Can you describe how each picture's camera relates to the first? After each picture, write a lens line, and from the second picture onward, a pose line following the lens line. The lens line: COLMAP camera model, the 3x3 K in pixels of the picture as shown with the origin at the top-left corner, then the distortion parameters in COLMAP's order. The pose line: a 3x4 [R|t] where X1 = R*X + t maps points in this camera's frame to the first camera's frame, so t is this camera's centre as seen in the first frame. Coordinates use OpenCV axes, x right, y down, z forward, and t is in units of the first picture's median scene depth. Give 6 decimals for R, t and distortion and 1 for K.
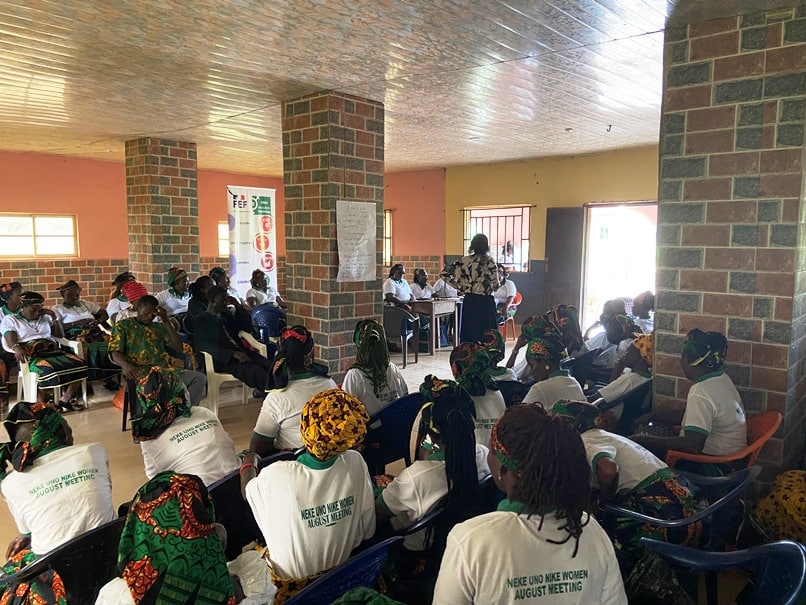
lens RADIAL K [[605.9, 0, 402.5], [0, 605.9, 300.6], [0, 0, 1]] dist [0.124981, -0.157216]
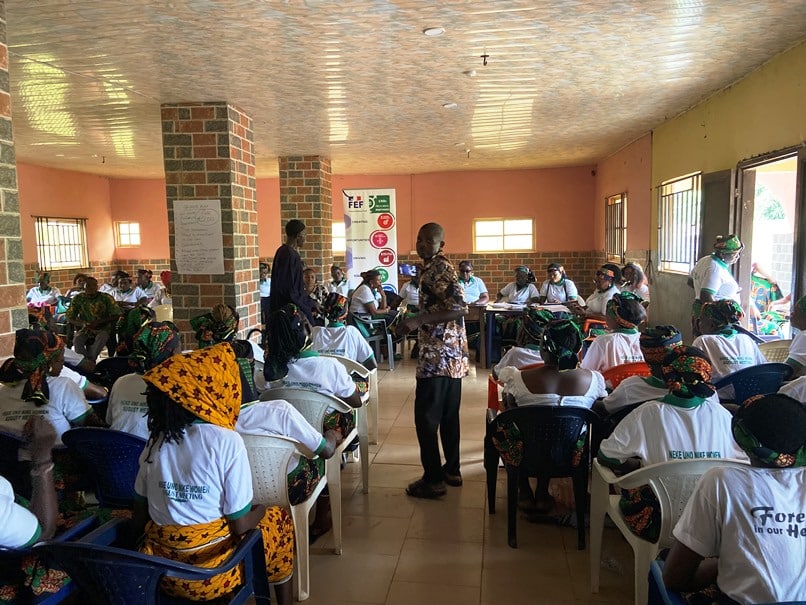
lens RADIAL K [[605.9, 0, 402.5], [0, 605.9, 300.6], [0, 0, 1]] dist [0.124981, -0.157216]
pose [[0.574030, 0.066008, -0.816169, 0.679837], [-0.062162, 0.997382, 0.036943, -0.031524], [0.816471, 0.029528, 0.576631, 0.444102]]
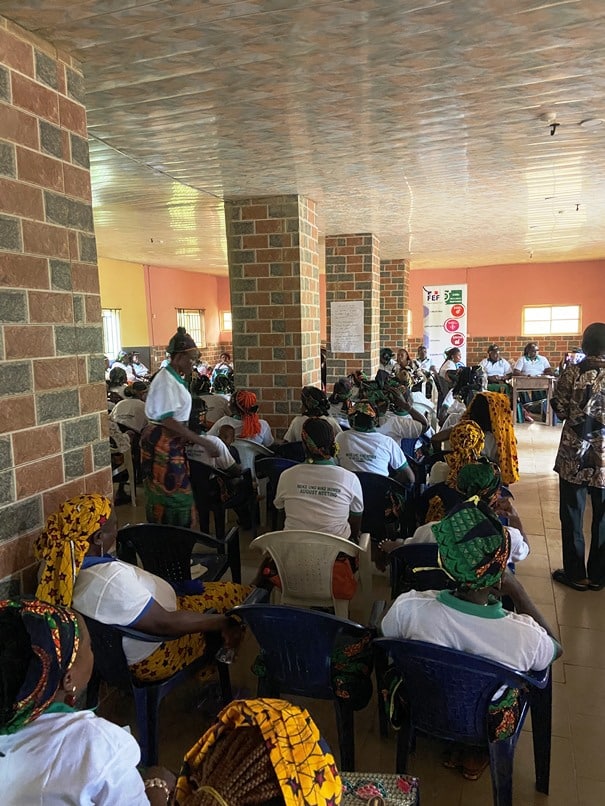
lens RADIAL K [[605.9, 0, 302.5], [0, 605.9, 403.0], [0, 0, 1]] dist [0.124981, -0.157216]
pose [[0.427662, 0.104574, -0.897870, 0.860474], [-0.069423, 0.994152, 0.082721, -0.016218], [0.901269, 0.026957, 0.432420, 0.149144]]
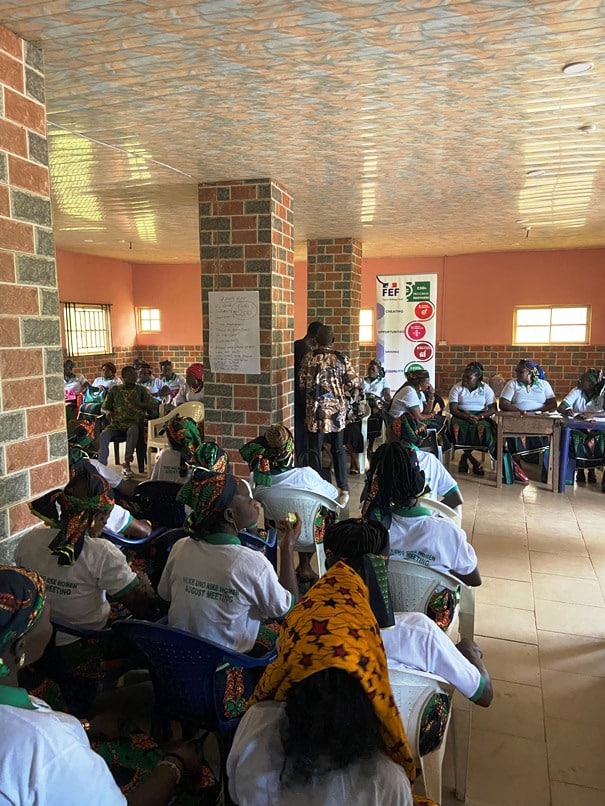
lens RADIAL K [[605.9, 0, 302.5], [0, 605.9, 403.0], [0, 0, 1]] dist [0.124981, -0.157216]
pose [[0.437327, 0.109751, -0.892581, 0.564594], [-0.083080, 0.993211, 0.081418, -0.048669], [0.895457, 0.038550, 0.443476, 0.443998]]
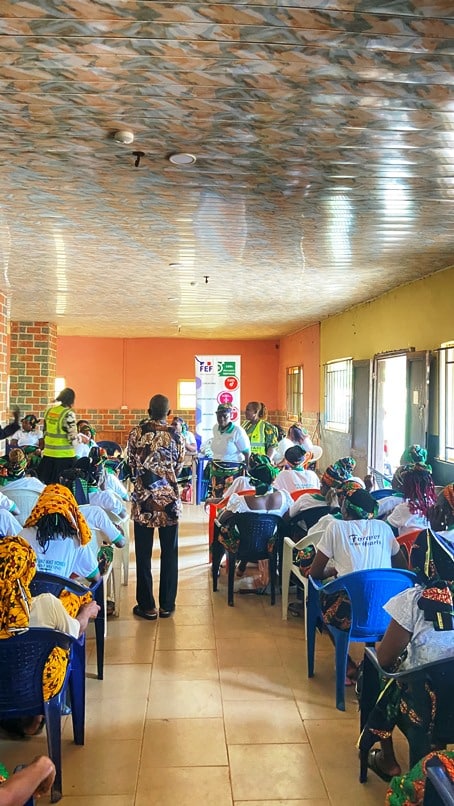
lens RADIAL K [[610.2, 0, 227.0], [0, 610.2, 403.0], [0, 0, 1]] dist [0.081896, 0.000328]
pose [[0.740103, 0.016960, -0.672279, 0.801293], [-0.078064, 0.995090, -0.060837, -0.028325], [0.667947, 0.097507, 0.737794, 0.277356]]
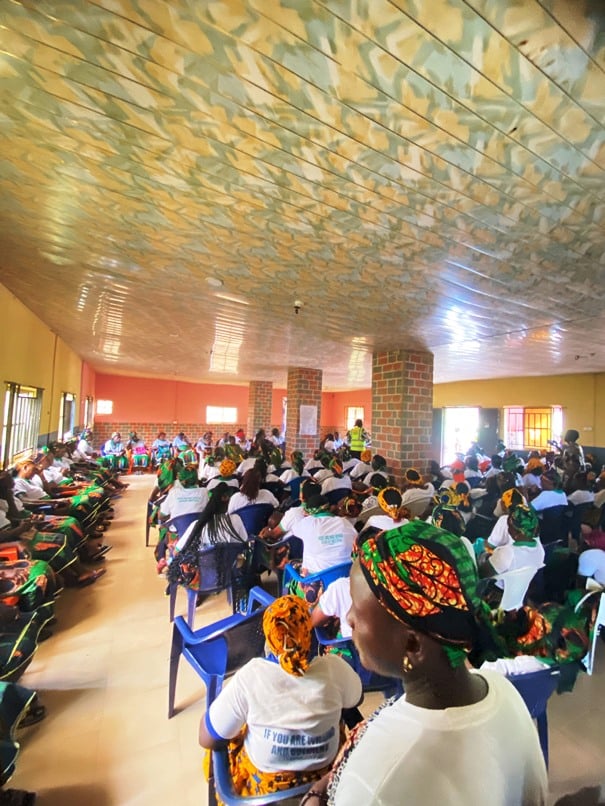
lens RADIAL K [[319.2, 0, 302.5], [0, 319.2, 403.0], [0, 0, 1]] dist [0.056125, -0.000002]
pose [[0.936970, 0.014931, -0.349092, 0.262839], [-0.066624, 0.988391, -0.136547, 0.016240], [0.343000, 0.151198, 0.927087, -0.226285]]
